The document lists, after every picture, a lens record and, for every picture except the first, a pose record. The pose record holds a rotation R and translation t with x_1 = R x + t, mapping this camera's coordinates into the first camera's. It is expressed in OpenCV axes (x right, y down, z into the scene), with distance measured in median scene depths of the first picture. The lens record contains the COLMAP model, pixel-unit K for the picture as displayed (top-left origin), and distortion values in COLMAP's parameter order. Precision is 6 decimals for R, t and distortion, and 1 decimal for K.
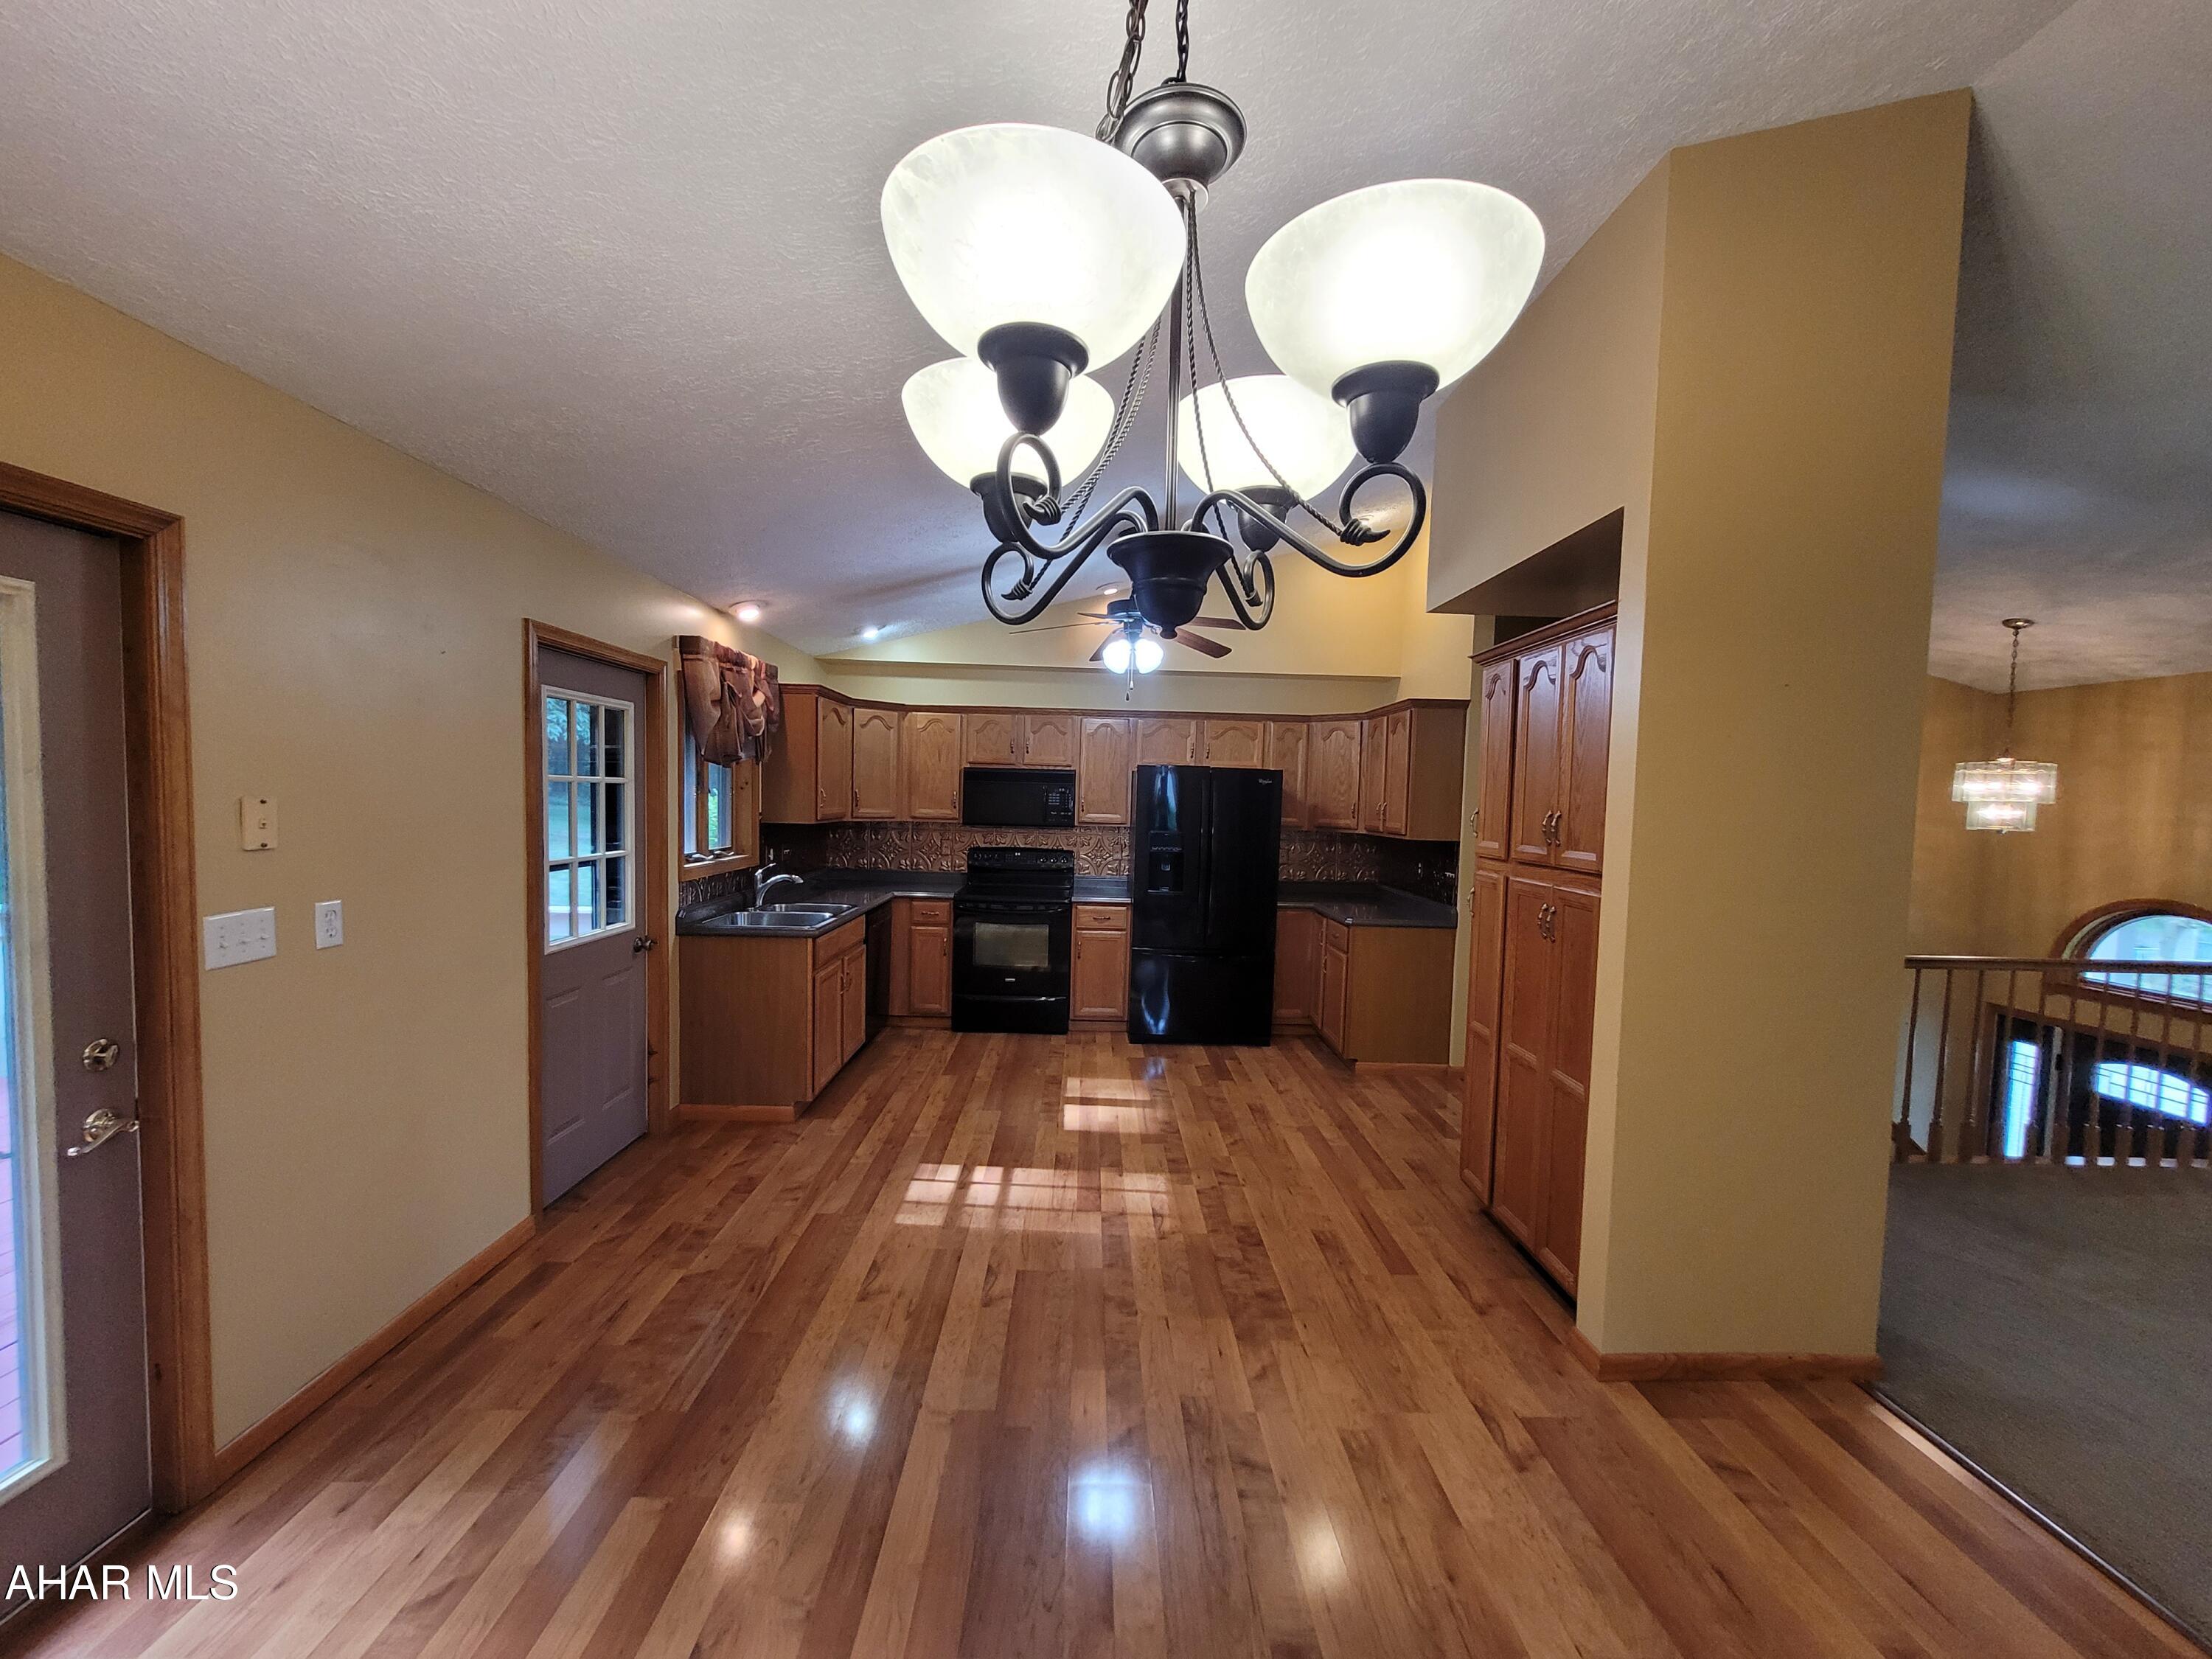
lens RADIAL K [[866.4, 0, 1110.3], [0, 866.4, 843.8], [0, 0, 1]] dist [-0.000825, -0.000012]
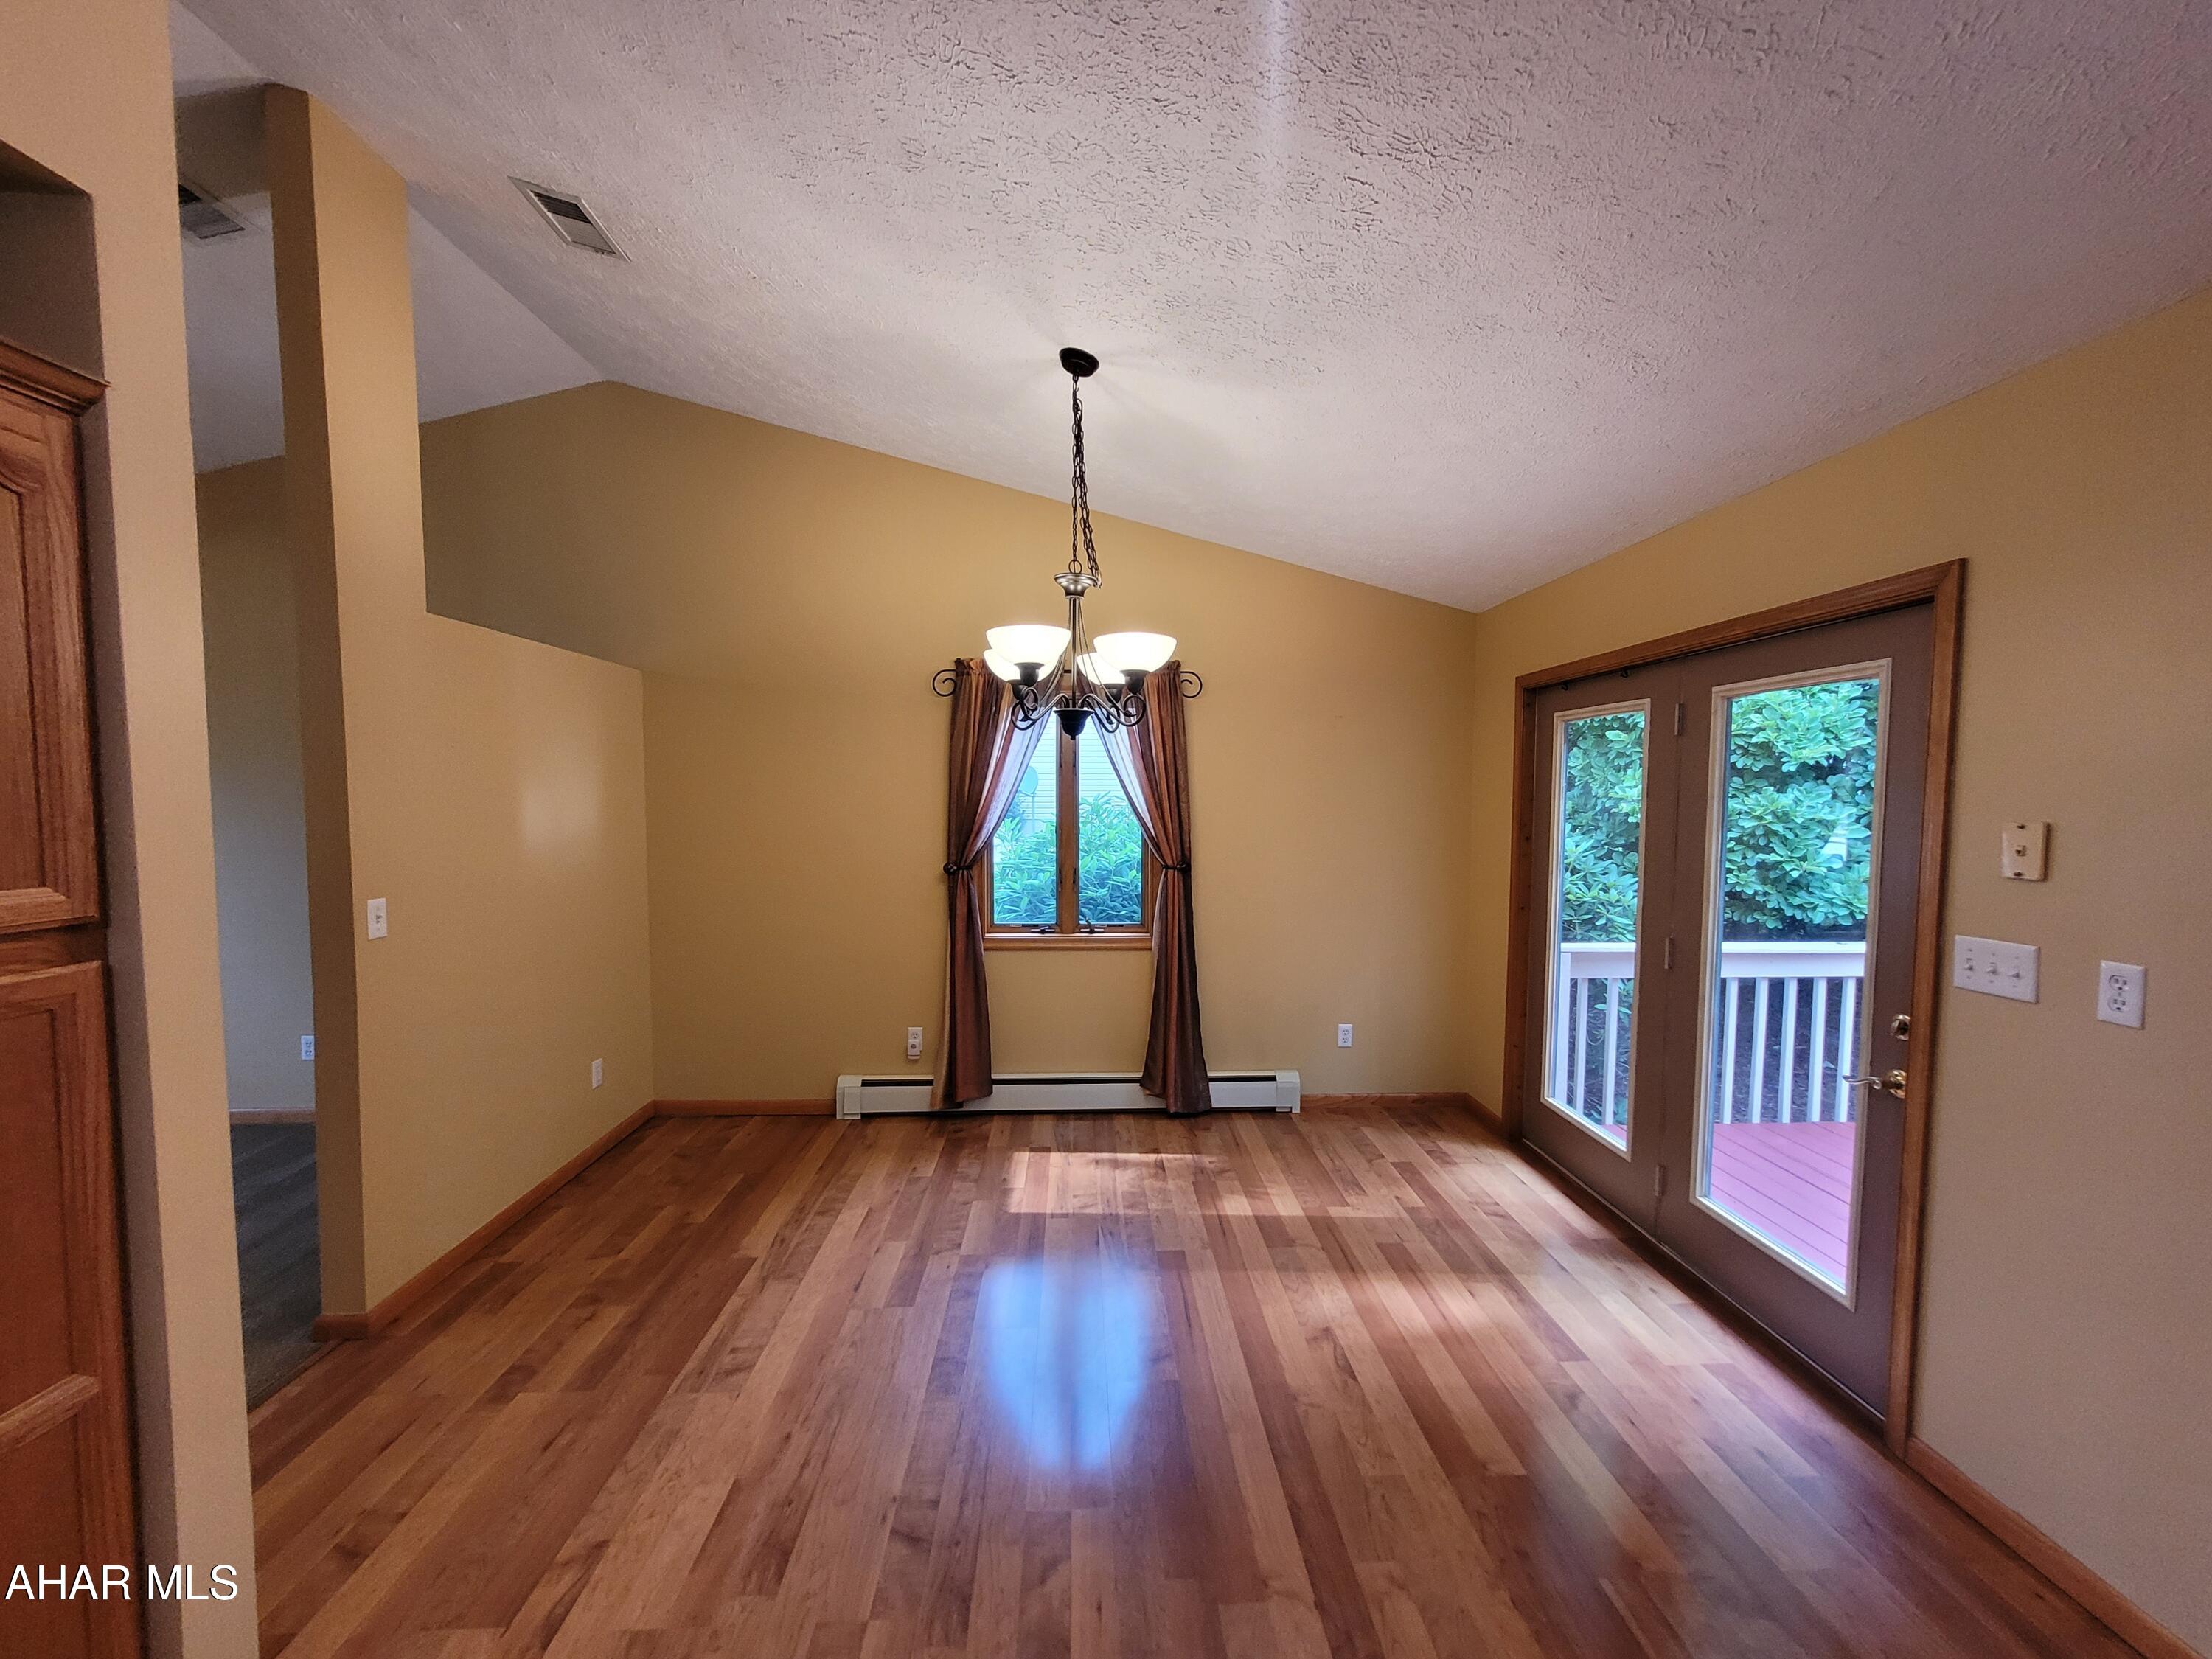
lens RADIAL K [[866.4, 0, 1110.3], [0, 866.4, 843.8], [0, 0, 1]] dist [-0.000825, -0.000012]
pose [[-0.999483, -0.027847, -0.016076, -0.005699], [-0.029476, 0.993267, 0.112033, -0.063172], [0.012848, 0.112449, -0.993574, 1.148306]]
